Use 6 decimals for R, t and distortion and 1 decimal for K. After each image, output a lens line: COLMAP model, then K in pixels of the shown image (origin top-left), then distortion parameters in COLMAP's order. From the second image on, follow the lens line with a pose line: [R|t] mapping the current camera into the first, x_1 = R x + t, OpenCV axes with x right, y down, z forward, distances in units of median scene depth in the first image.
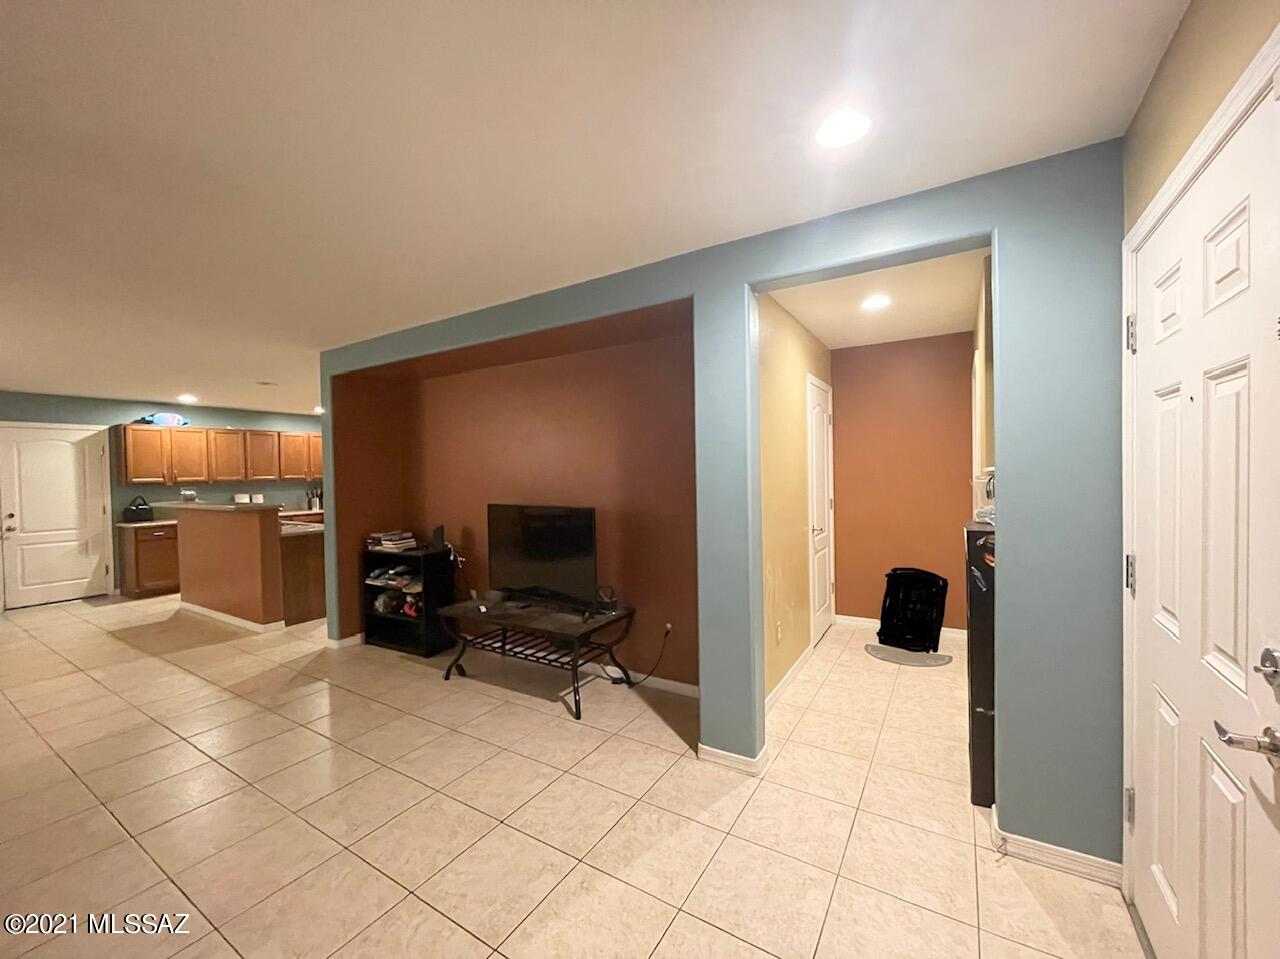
lens RADIAL K [[516.8, 0, 634.1], [0, 516.8, 476.9], [0, 0, 1]] dist [0.003886, -0.000595]
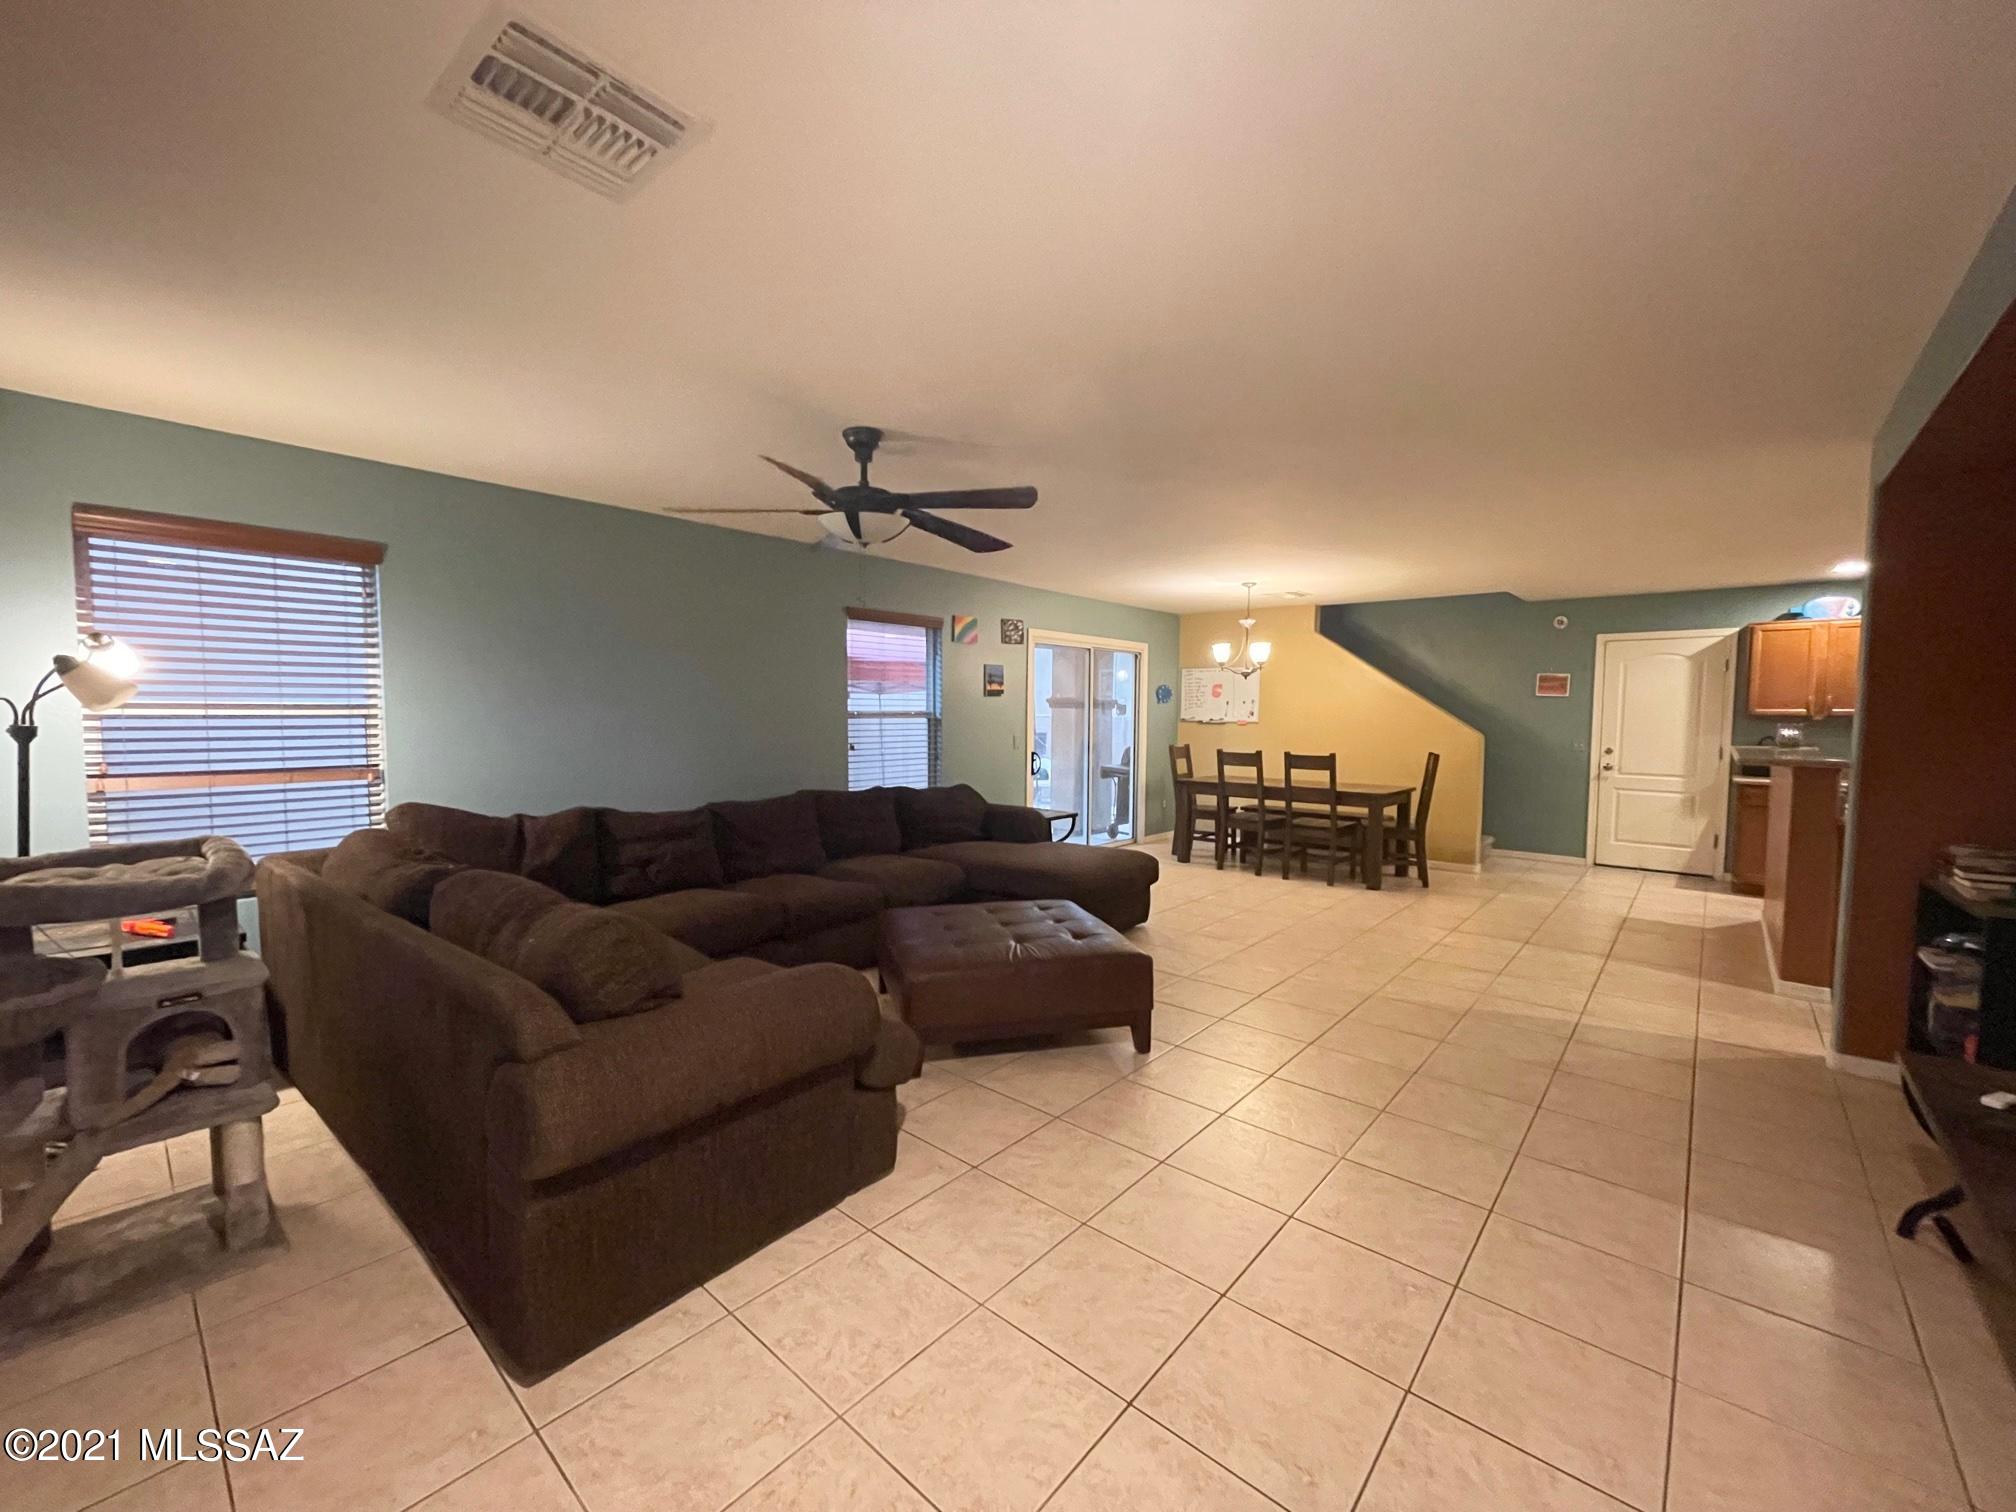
lens RADIAL K [[814.0, 0, 1002.7], [0, 814.0, 758.9], [0, 0, 1]] dist [0.003886, -0.000595]
pose [[-0.151517, 0.079649, -0.985240, 0.269275], [-0.016838, 0.996396, 0.083140, -0.003702], [0.988311, 0.029187, -0.149629, 0.353453]]
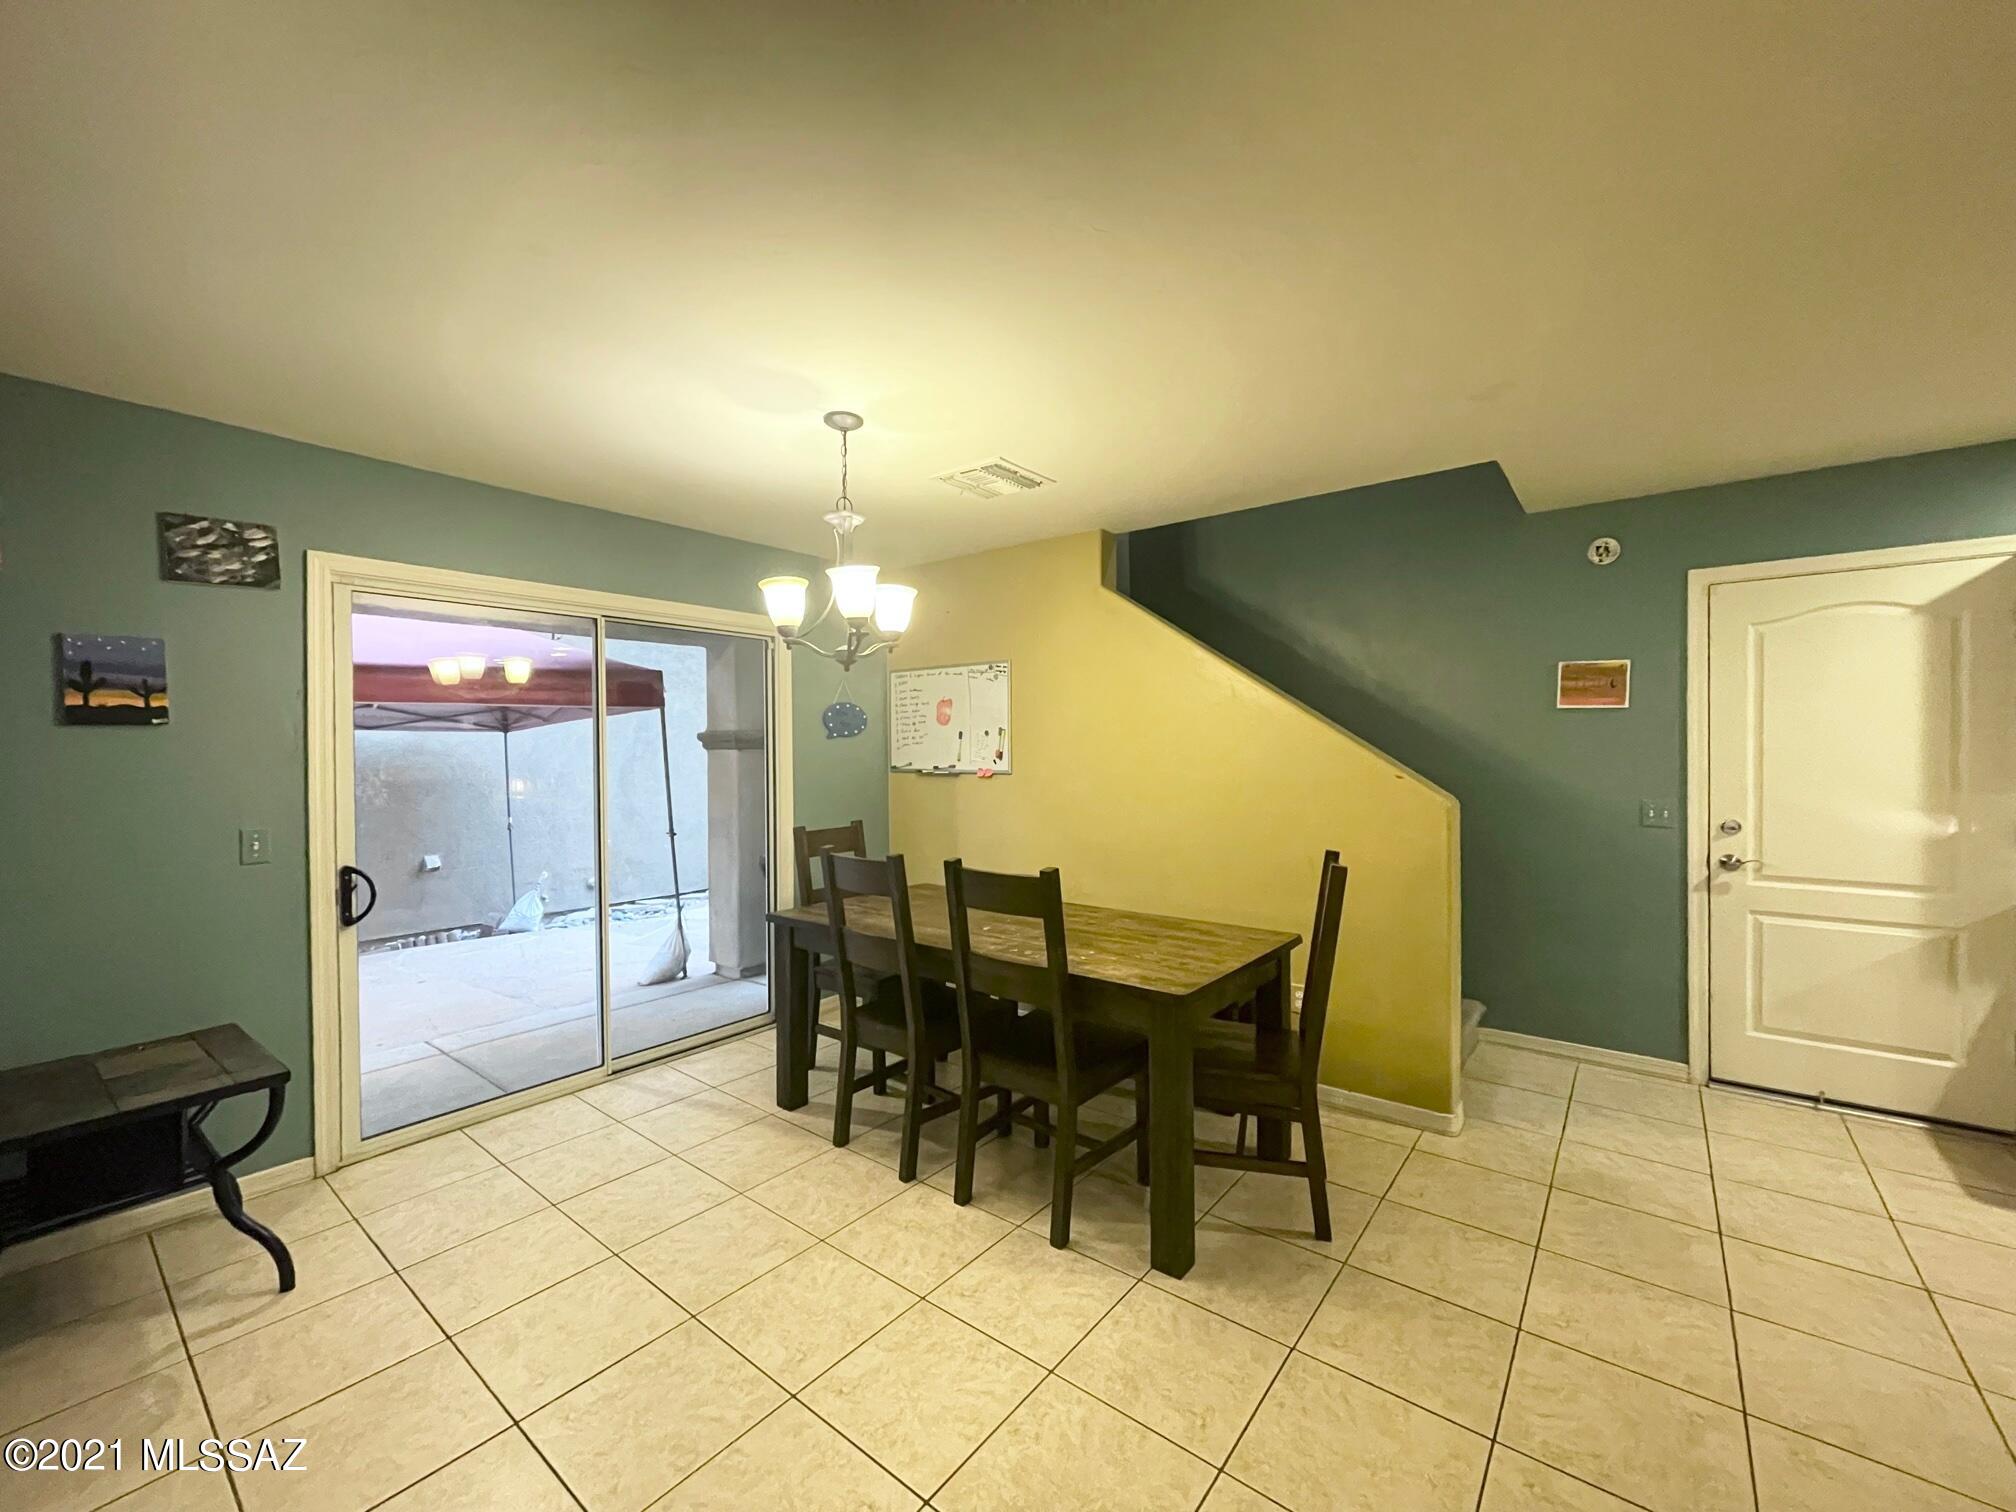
lens RADIAL K [[814.0, 0, 998.8], [0, 814.0, 754.7], [0, 0, 1]] dist [0.003886, -0.000595]
pose [[-0.110933, 0.030919, -0.993347, -0.802066], [-0.000072, 0.999516, 0.031119, 0.009481], [0.993828, 0.003524, -0.110877, 0.765796]]
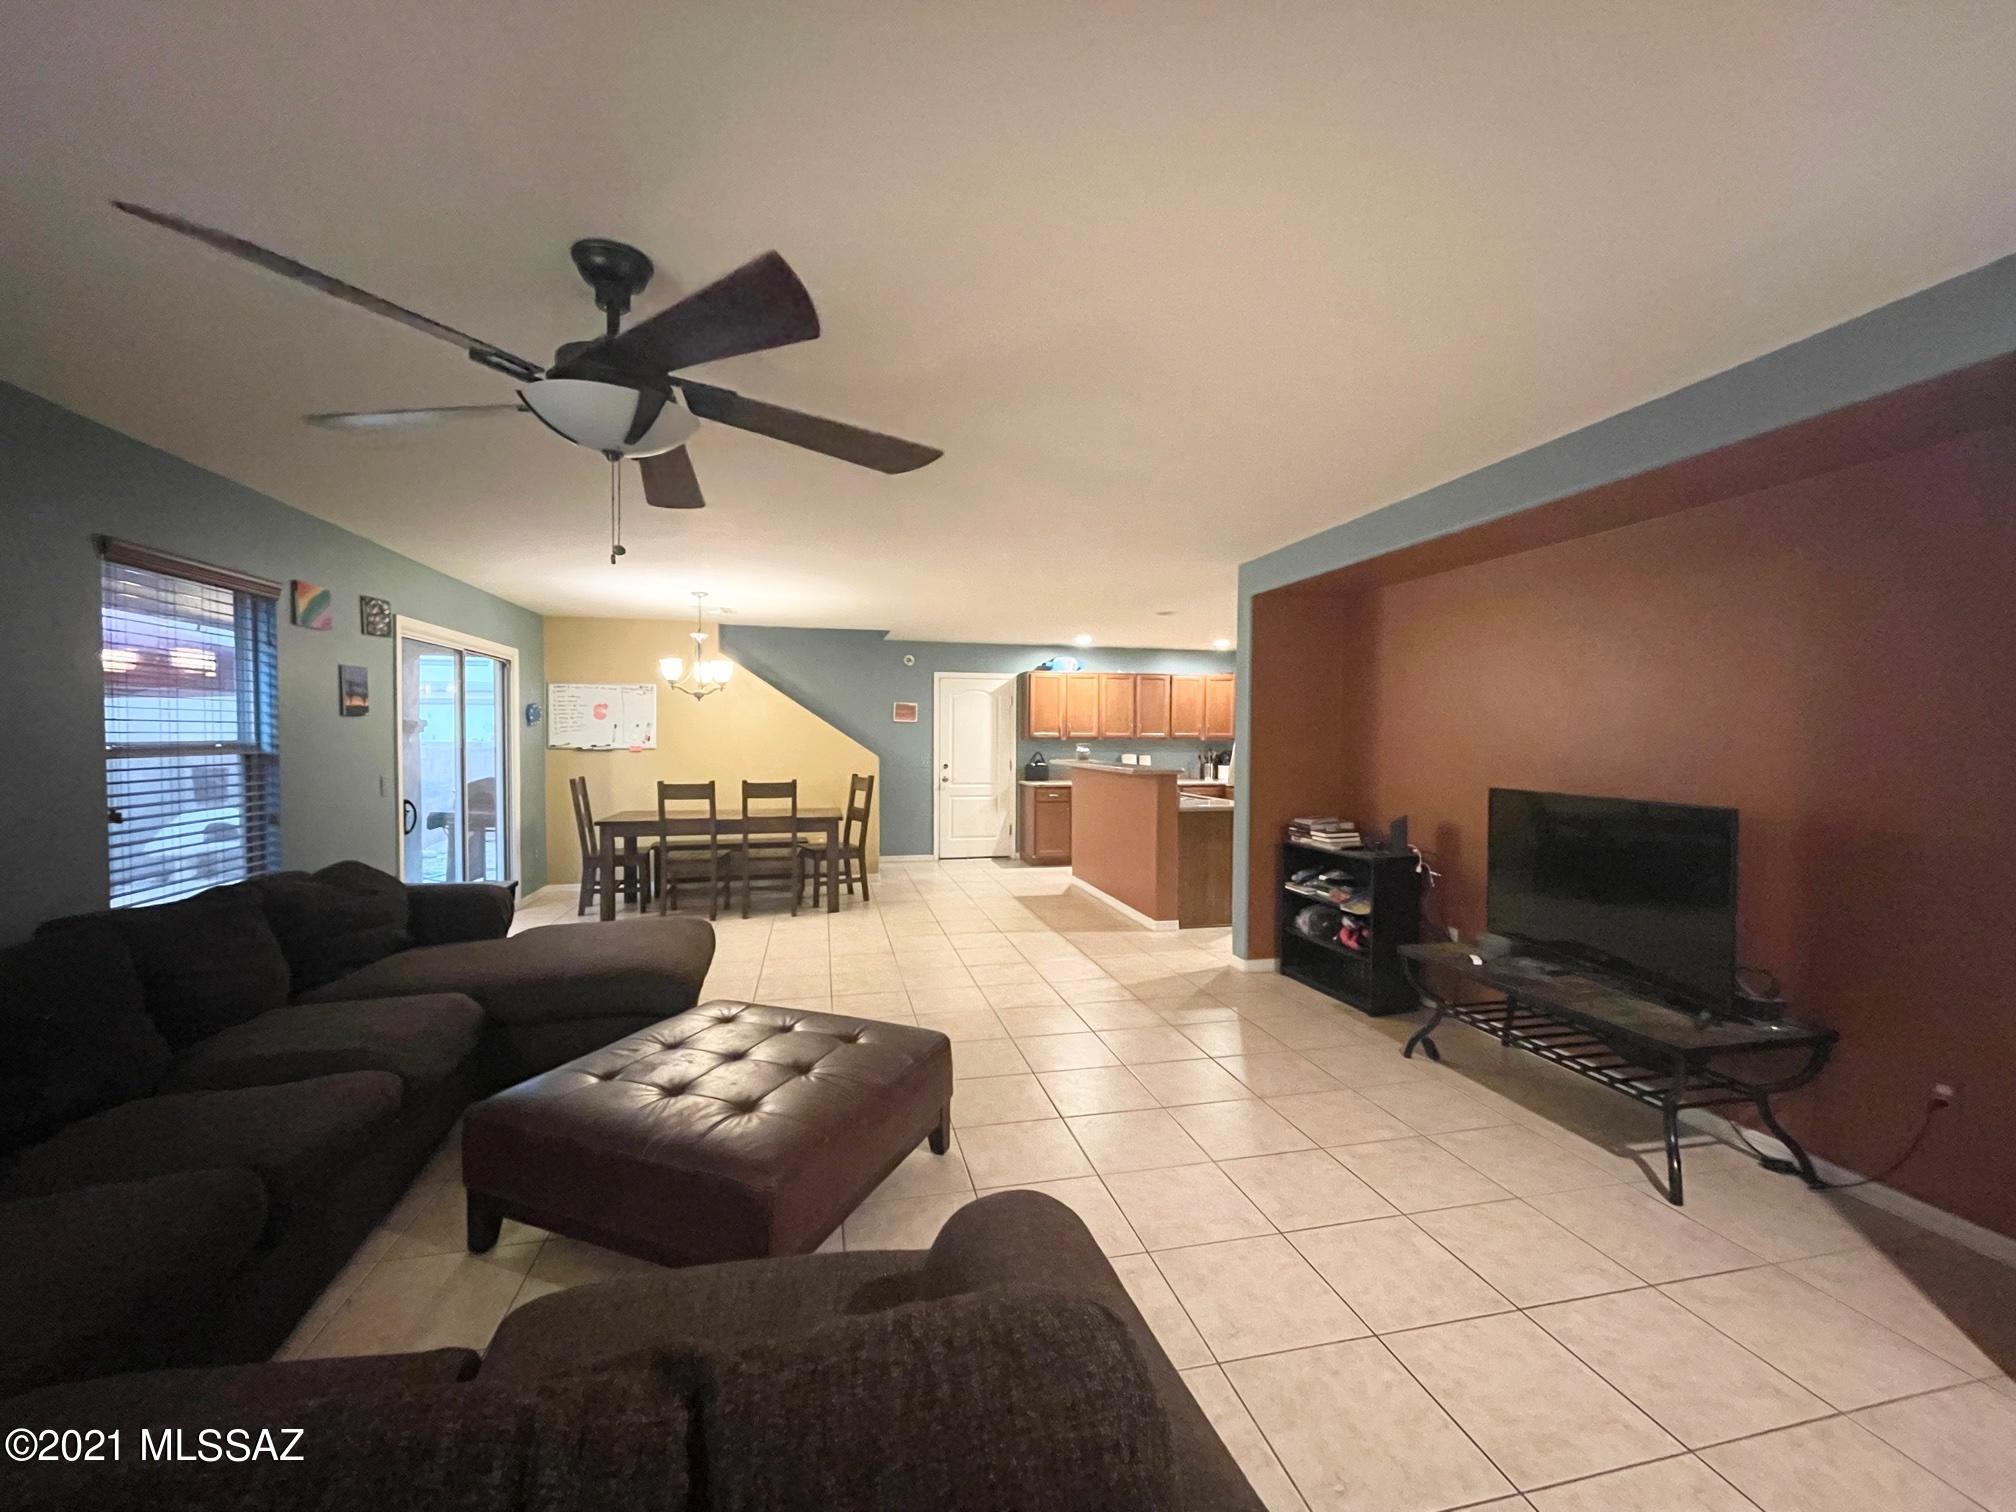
lens RADIAL K [[814.0, 0, 1003.7], [0, 814.0, 761.6], [0, 0, 1]] dist [0.003886, -0.000595]
pose [[0.710178, 0.047554, -0.702414, -0.022046], [-0.027834, 0.998833, 0.039479, 0.000648], [0.703471, -0.008486, 0.710673, -0.054775]]
